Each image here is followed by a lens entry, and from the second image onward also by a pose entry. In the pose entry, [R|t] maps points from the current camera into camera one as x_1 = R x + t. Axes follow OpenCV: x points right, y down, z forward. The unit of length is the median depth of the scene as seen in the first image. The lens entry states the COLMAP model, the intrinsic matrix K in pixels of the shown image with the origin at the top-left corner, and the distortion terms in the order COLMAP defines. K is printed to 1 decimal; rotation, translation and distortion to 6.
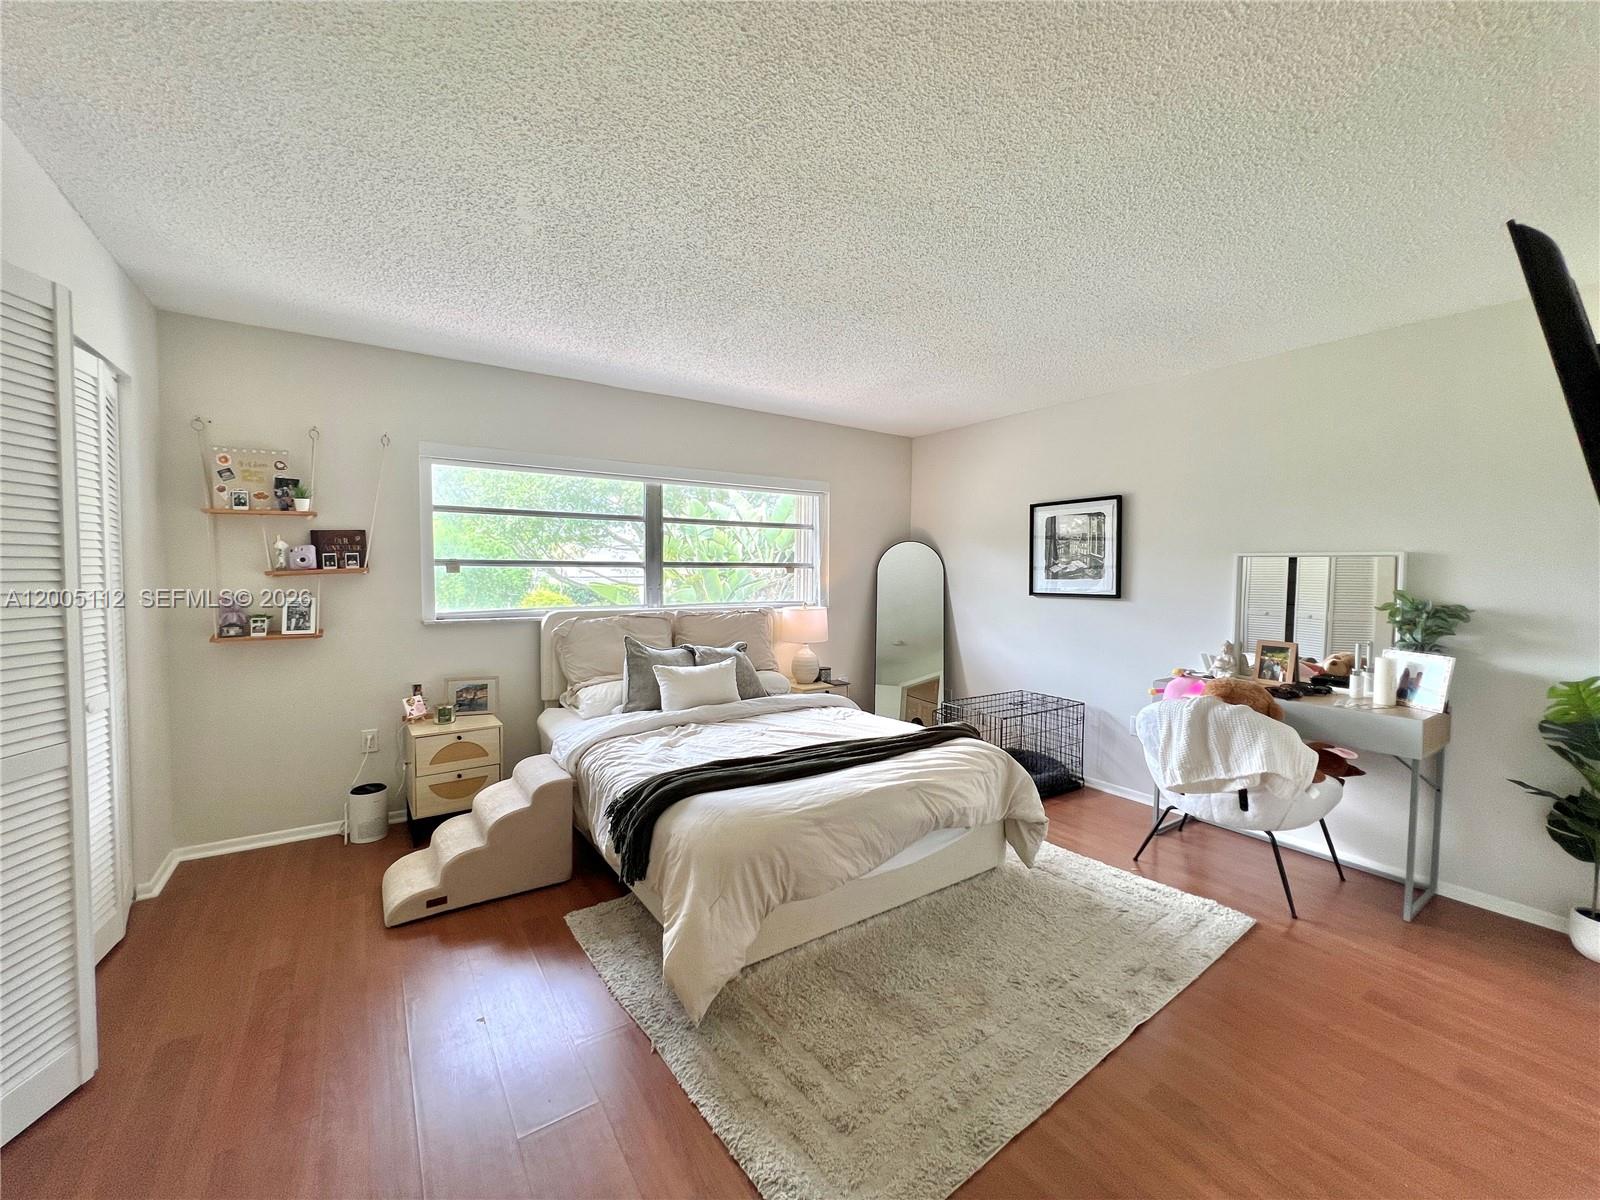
lens RADIAL K [[640.2, 0, 797.4], [0, 640.2, 594.7], [0, 0, 1]] dist [0.000885, -0.000184]
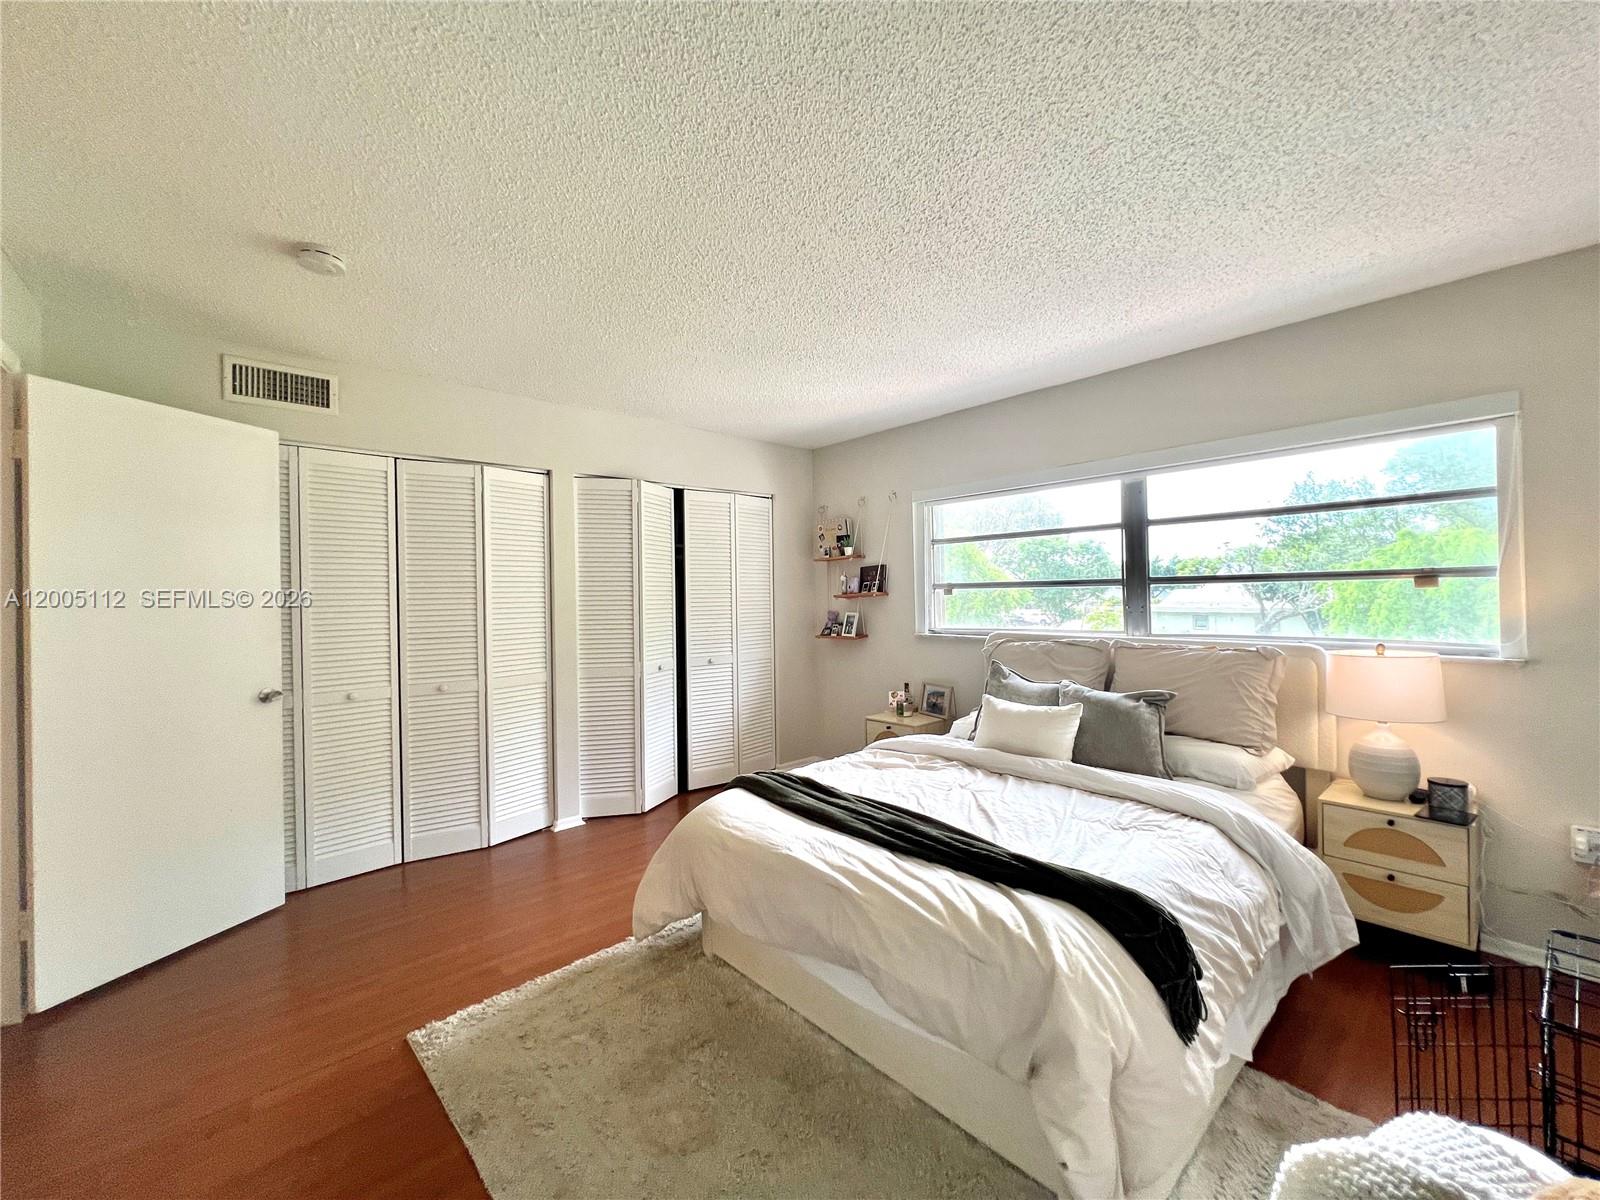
lens RADIAL K [[640.2, 0, 794.7], [0, 640.2, 596.2], [0, 0, 1]] dist [0.000885, -0.000184]
pose [[0.121530, -0.011144, -0.992525, 0.661227], [-0.028170, 0.999495, -0.014671, -0.007292], [0.992188, 0.029743, 0.121154, 0.642999]]
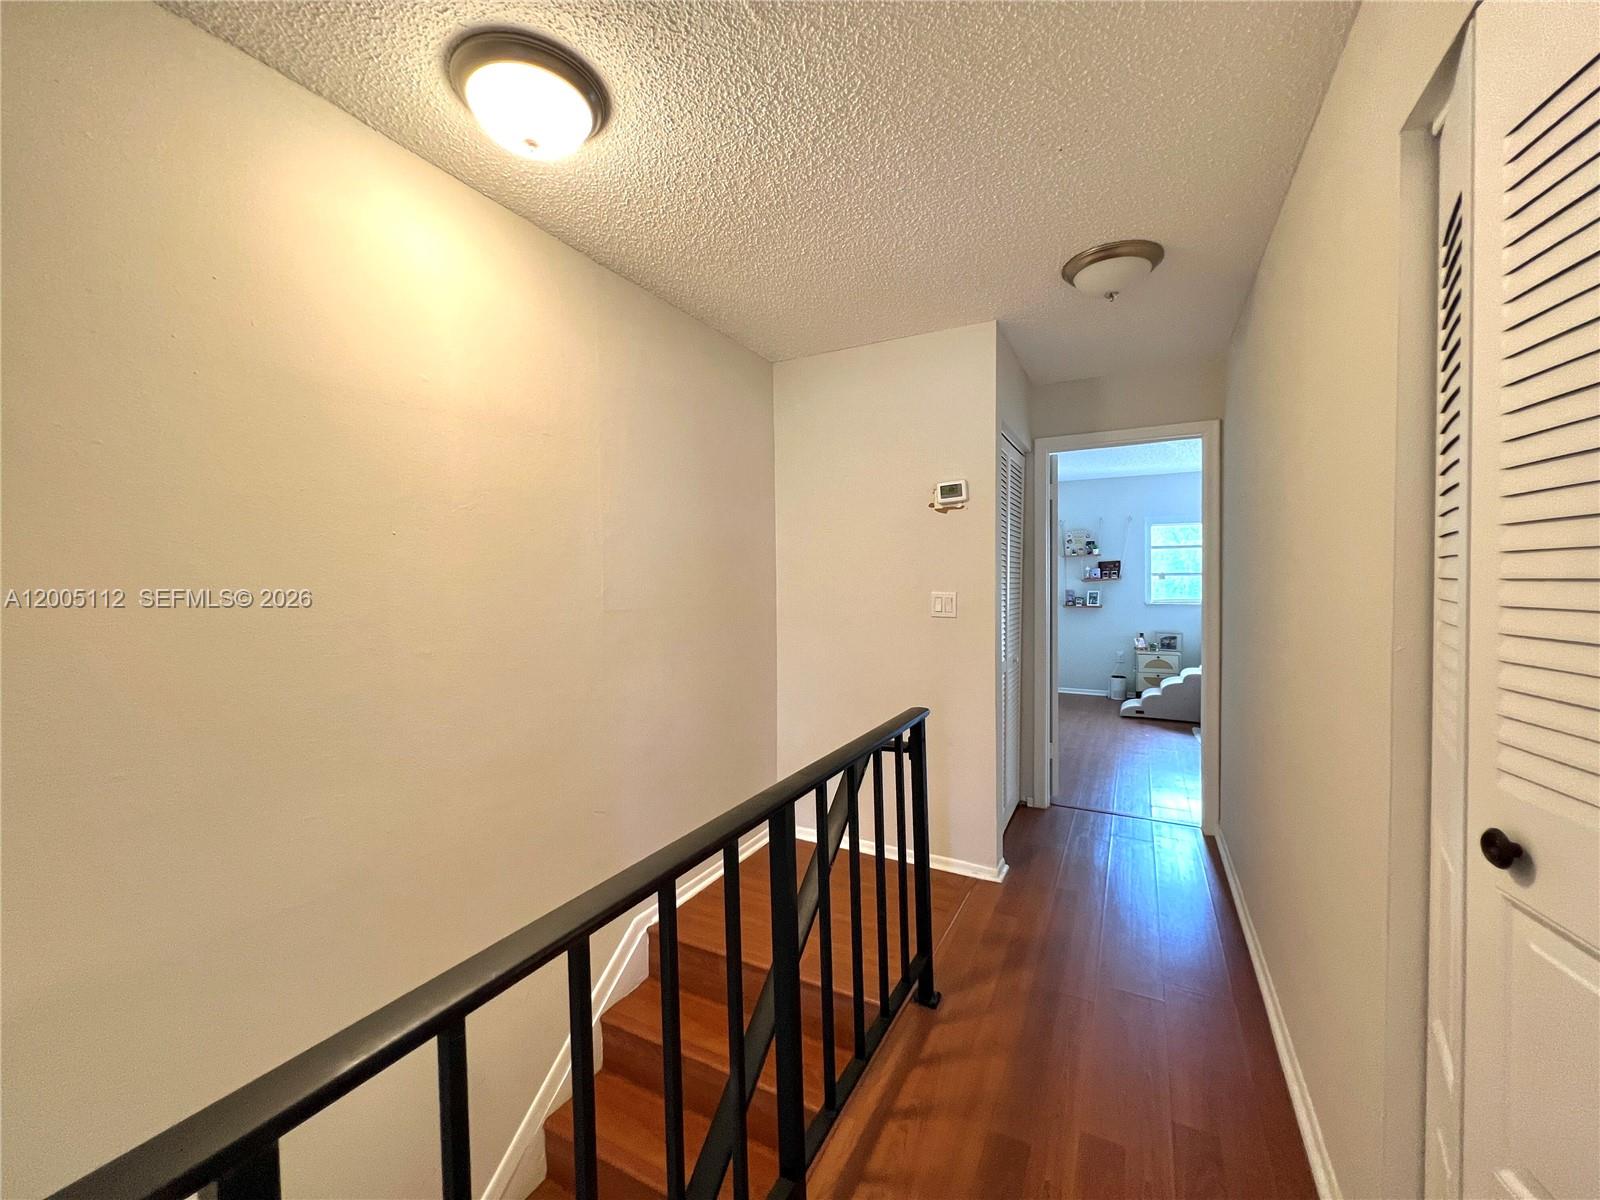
lens RADIAL K [[643.1, 0, 797.8], [0, 643.1, 589.6], [0, 0, 1]] dist [0.001240, 0.000049]
pose [[0.465618, 0.009384, -0.884936, 0.771082], [-0.020943, 0.999781, -0.000417, 0.023673], [0.884738, 0.018727, 0.465712, -1.014260]]
